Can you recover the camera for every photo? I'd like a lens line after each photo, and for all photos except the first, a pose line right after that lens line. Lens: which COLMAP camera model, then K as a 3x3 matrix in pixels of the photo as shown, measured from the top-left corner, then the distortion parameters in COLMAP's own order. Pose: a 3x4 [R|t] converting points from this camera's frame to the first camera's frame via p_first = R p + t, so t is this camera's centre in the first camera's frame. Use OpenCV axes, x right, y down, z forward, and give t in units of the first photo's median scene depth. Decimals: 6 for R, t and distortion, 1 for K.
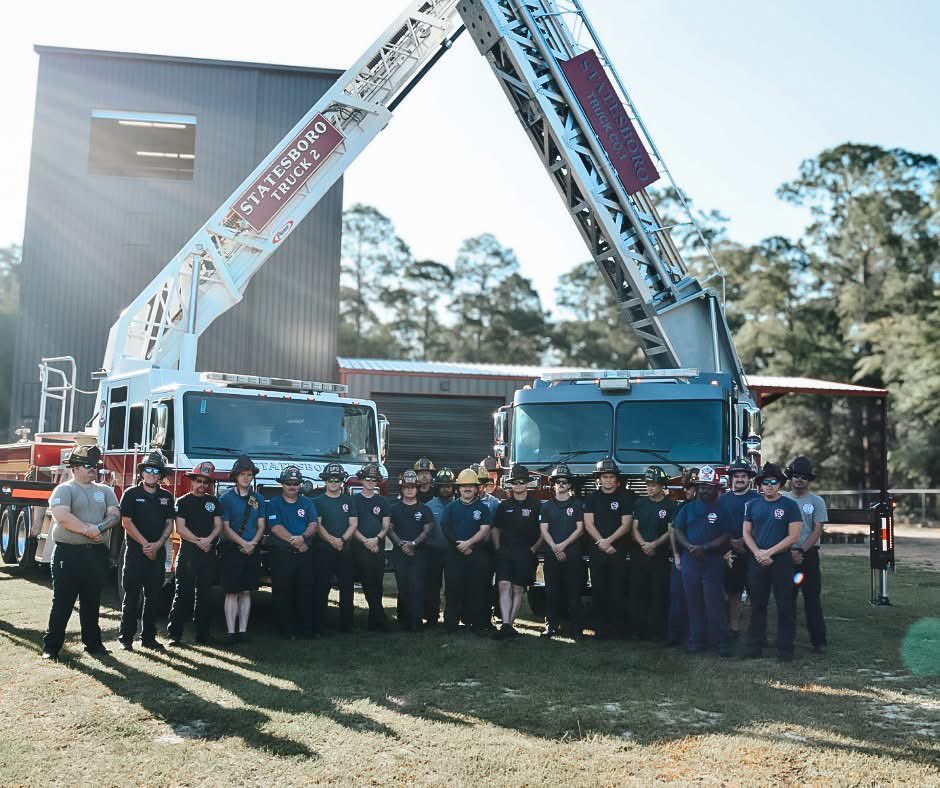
lens RADIAL K [[1438.3, 0, 470.0], [0, 1438.3, 394.0], [0, 0, 1]] dist [-0.105277, 0.054112]
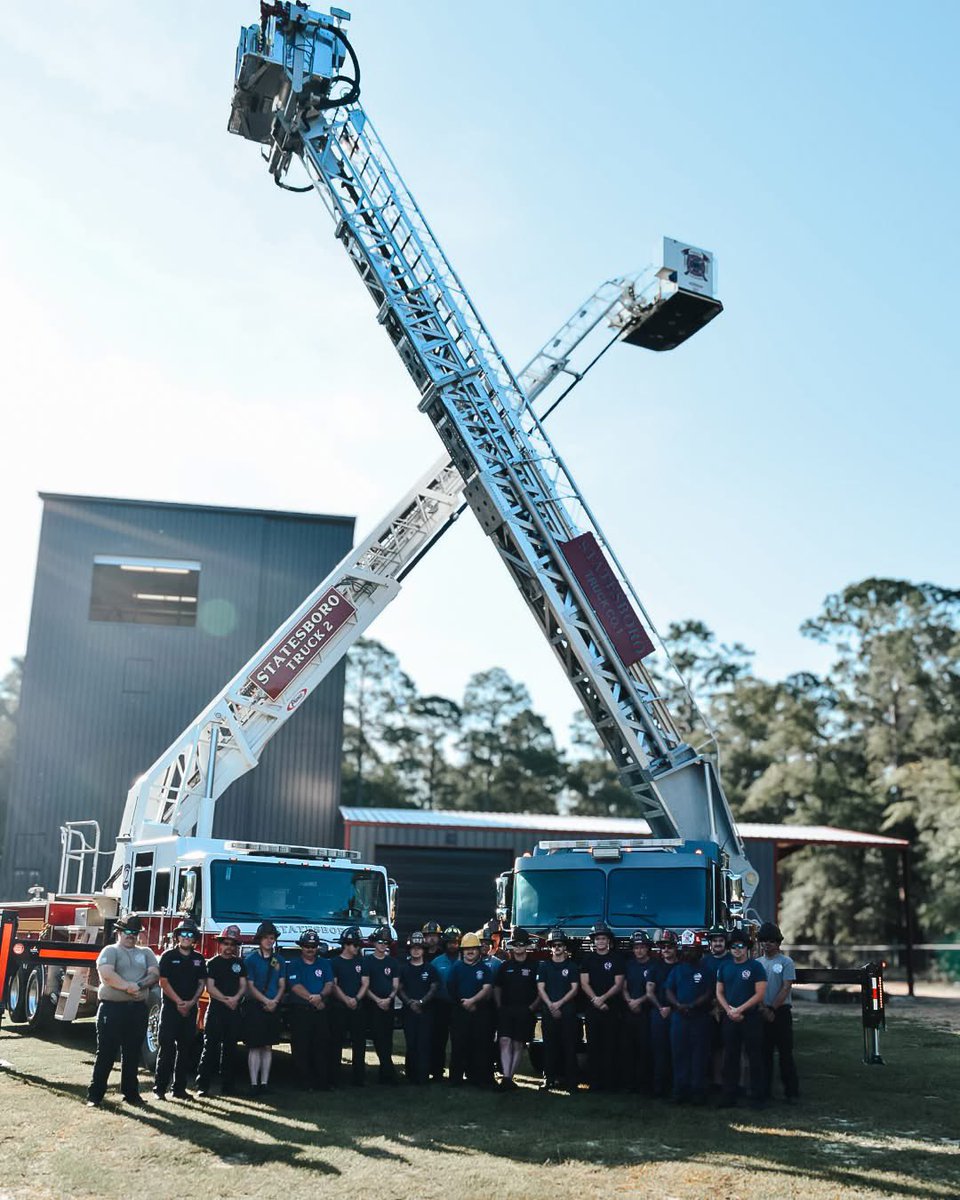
lens RADIAL K [[1766.6, 0, 480.0], [0, 1766.6, 600.0], [0, 0, 1]] dist [-0.034256, -0.063998]
pose [[0.999997, 0.000655, -0.002461, 0.006653], [-0.000949, 0.992595, -0.121471, -0.029237], [0.002363, 0.121473, 0.992592, -0.295687]]
